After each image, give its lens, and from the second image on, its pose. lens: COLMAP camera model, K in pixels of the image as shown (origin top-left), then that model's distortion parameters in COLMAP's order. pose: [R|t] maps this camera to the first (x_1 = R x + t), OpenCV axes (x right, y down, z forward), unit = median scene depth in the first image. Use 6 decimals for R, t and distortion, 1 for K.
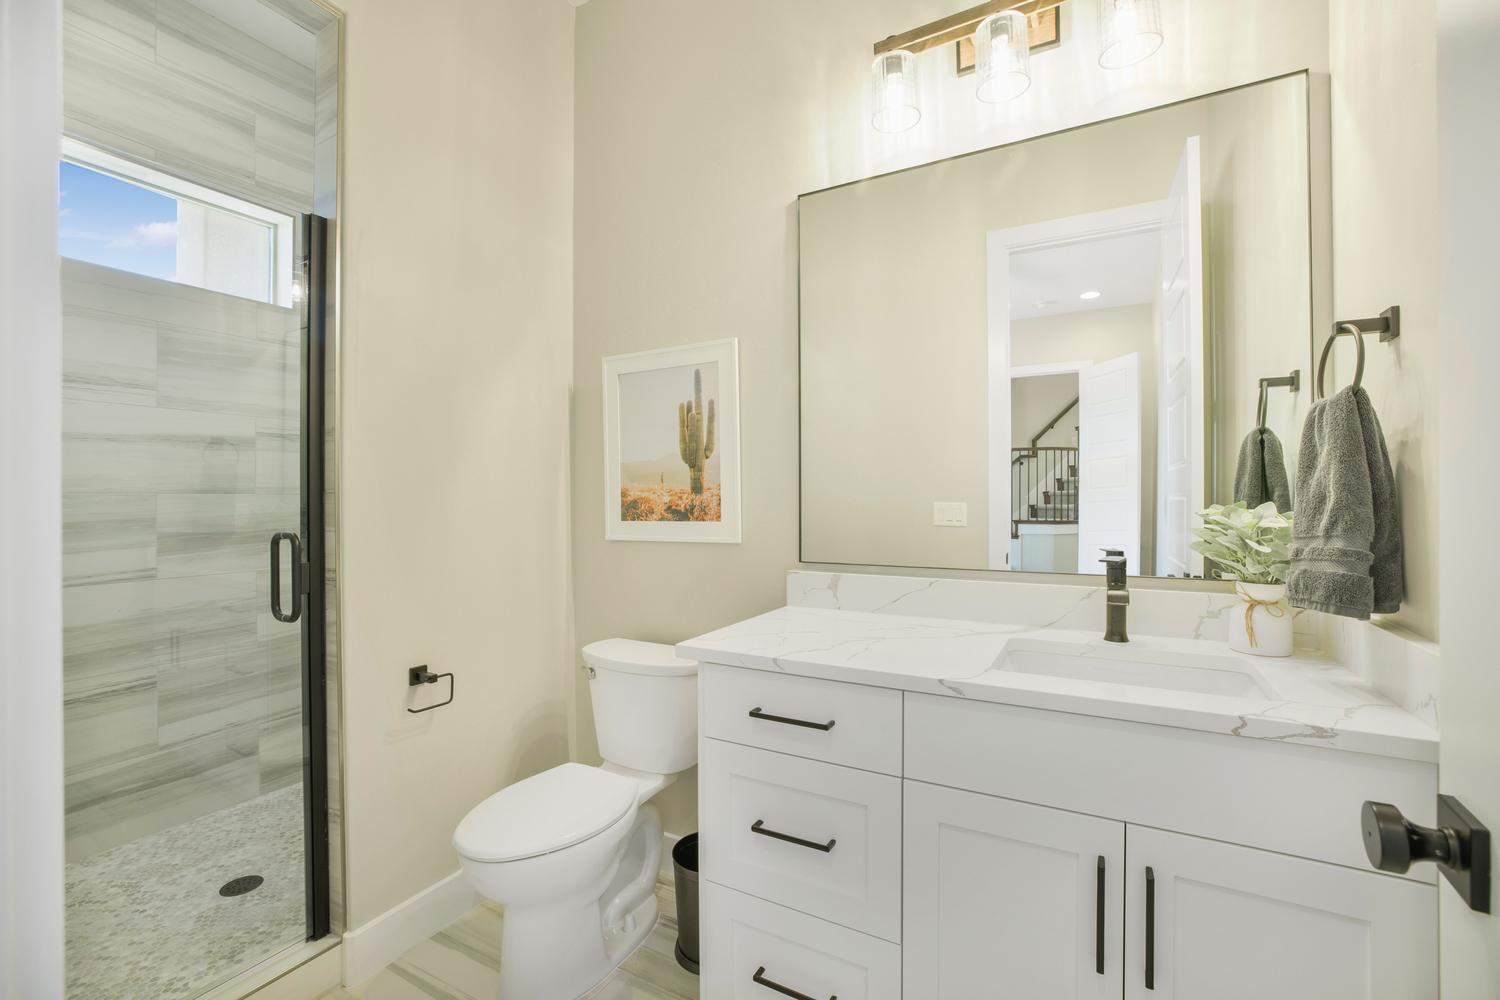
lens RADIAL K [[641.9, 0, 739.8], [0, 641.9, 496.7], [0, 0, 1]] dist [-0.015714, 0.000081]
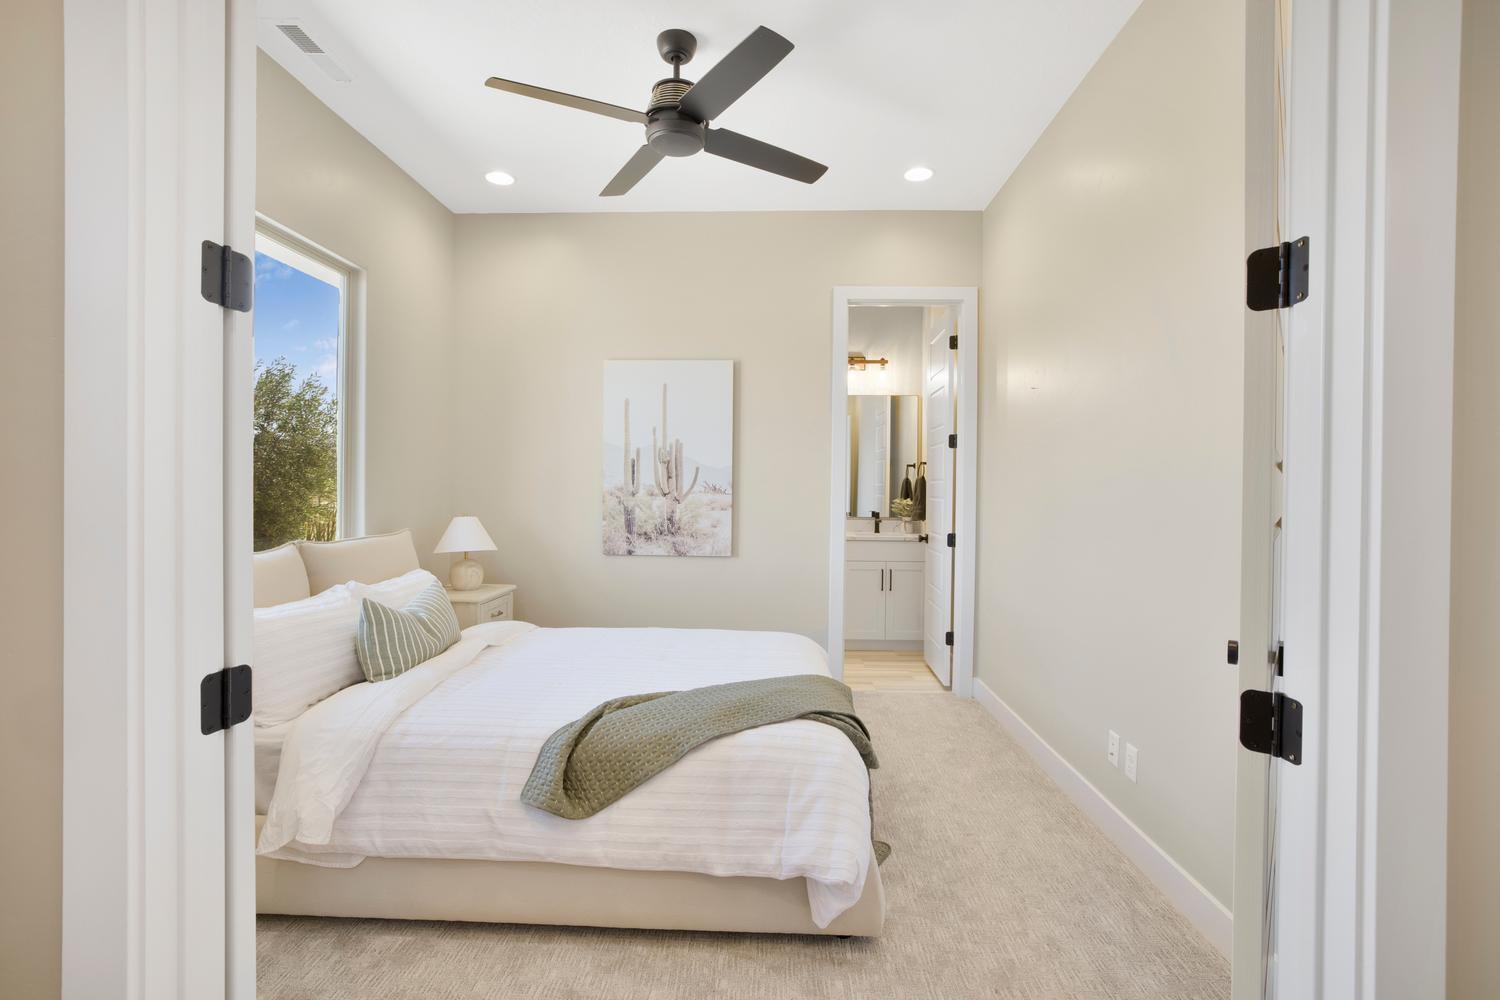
lens RADIAL K [[687.4, 0, 750.0], [0, 687.4, 500.0], [0, 0, 1]] dist [0.000101, -0.000002]
pose [[0.886631, 0.004925, 0.462451, -2.070666], [-0.010801, 0.999891, 0.010060, -0.011200], [-0.462351, -0.013914, 0.886588, -2.396577]]
